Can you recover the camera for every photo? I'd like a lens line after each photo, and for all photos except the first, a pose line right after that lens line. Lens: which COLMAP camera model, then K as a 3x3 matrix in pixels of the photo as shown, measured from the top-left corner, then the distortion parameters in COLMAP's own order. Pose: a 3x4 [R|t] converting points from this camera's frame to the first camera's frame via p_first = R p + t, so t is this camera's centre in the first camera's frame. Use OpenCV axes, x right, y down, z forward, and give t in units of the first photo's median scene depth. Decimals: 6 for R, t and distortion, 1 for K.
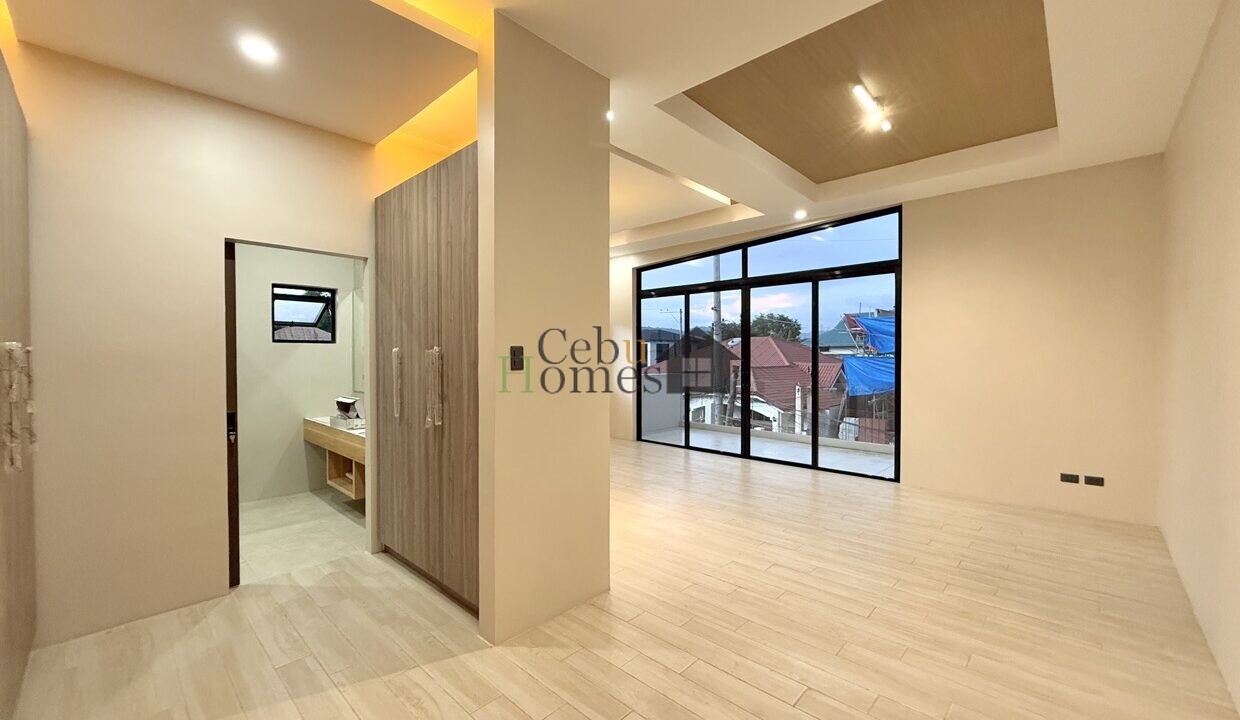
lens RADIAL K [[496.1, 0, 619.9], [0, 496.1, 361.8], [0, 0, 1]] dist [0.000537, -0.000013]
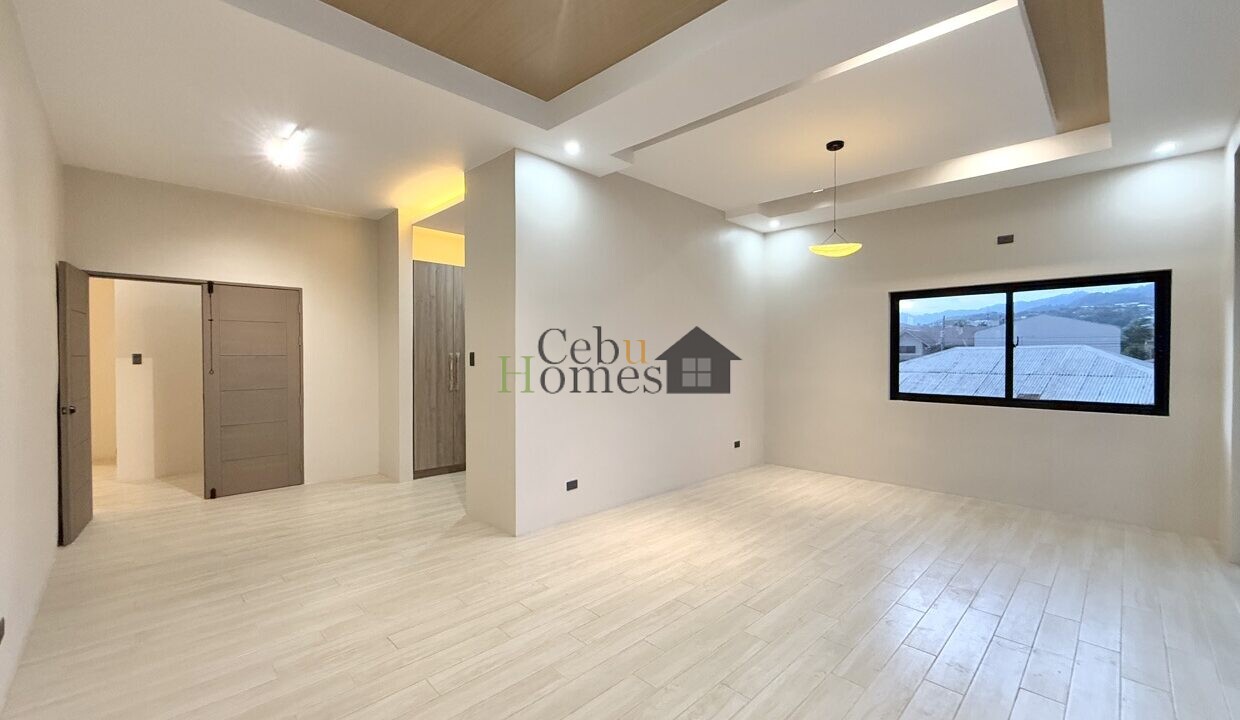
lens RADIAL K [[496.1, 0, 617.5], [0, 496.1, 358.5], [0, 0, 1]] dist [0.000537, -0.000013]
pose [[-0.037853, 0.007300, -0.999257, 1.076457], [-0.018843, 0.999790, 0.008017, -0.022697], [0.999106, 0.019132, -0.037708, 1.106976]]
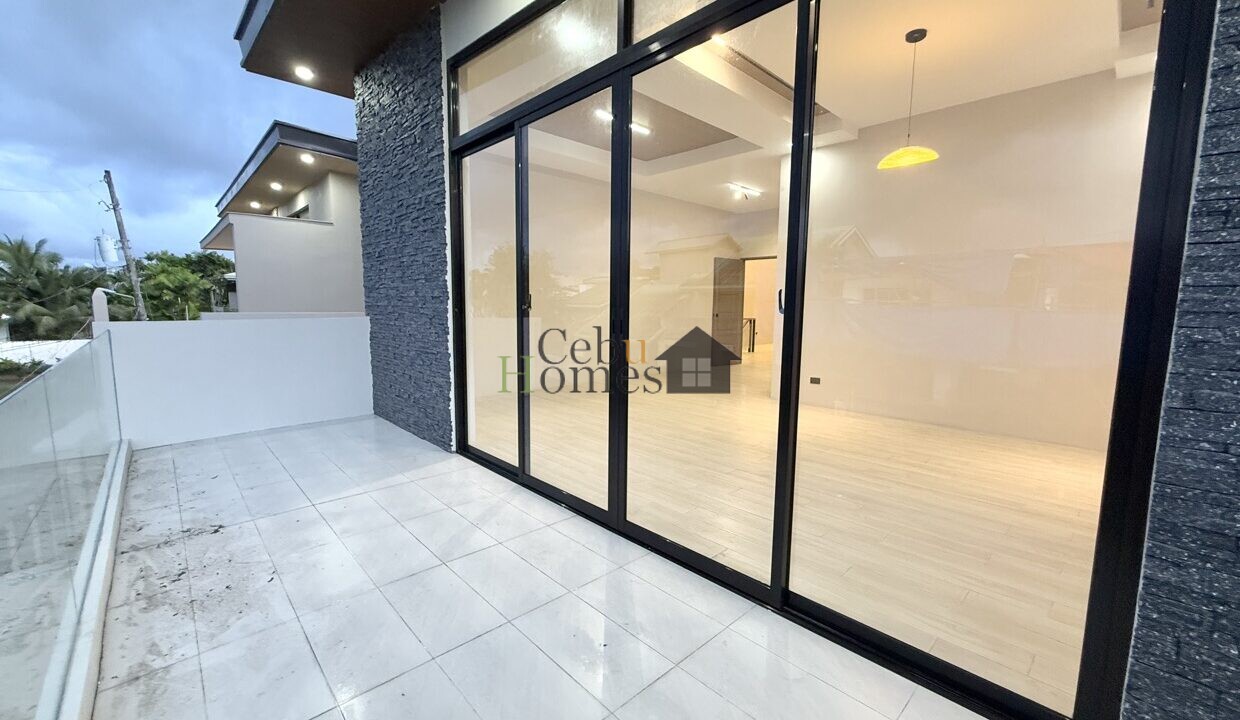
lens RADIAL K [[496.1, 0, 619.4], [0, 496.1, 363.7], [0, 0, 1]] dist [0.000537, -0.000013]
pose [[-0.998140, -0.014679, 0.059171, 0.441729], [-0.006488, 0.990644, 0.136316, 0.013765], [-0.060618, 0.135679, -0.988897, 2.680614]]
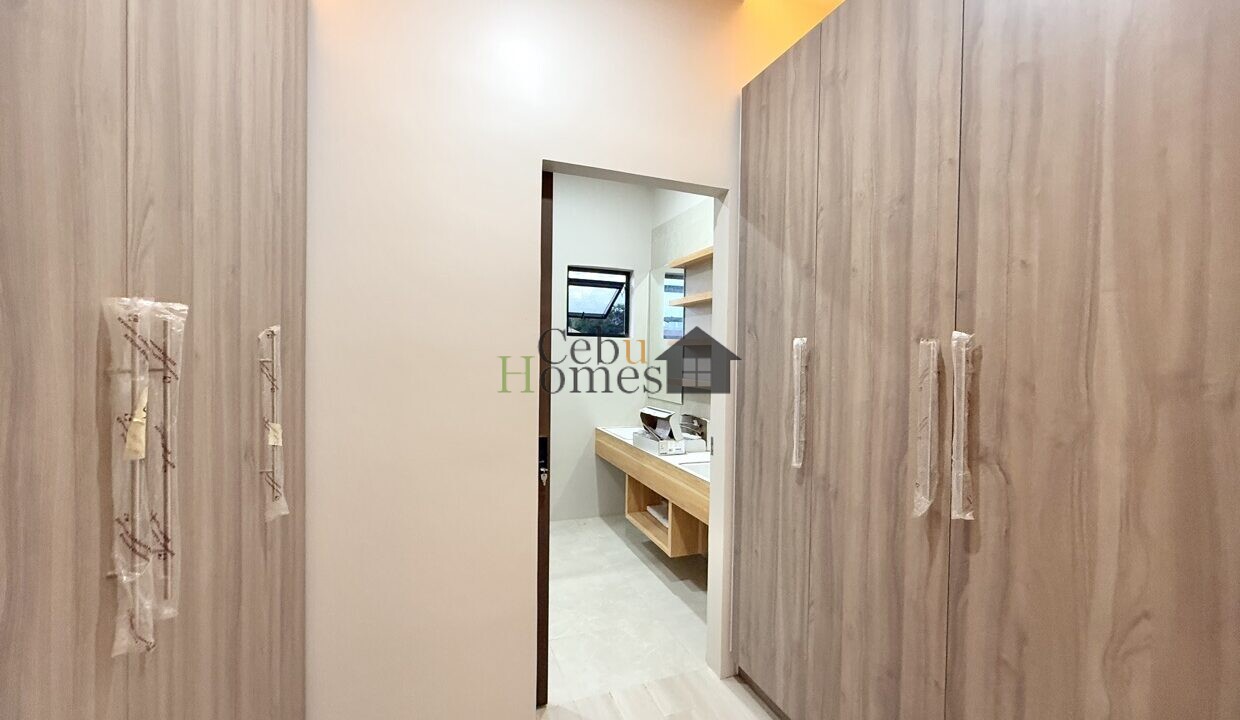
lens RADIAL K [[496.1, 0, 617.7], [0, 496.1, 362.2], [0, 0, 1]] dist [0.000537, -0.000013]
pose [[0.899322, 0.022597, -0.436703, -0.359967], [-0.022524, 0.999732, 0.005346, -0.000752], [0.436707, 0.005029, 0.899590, 0.398859]]
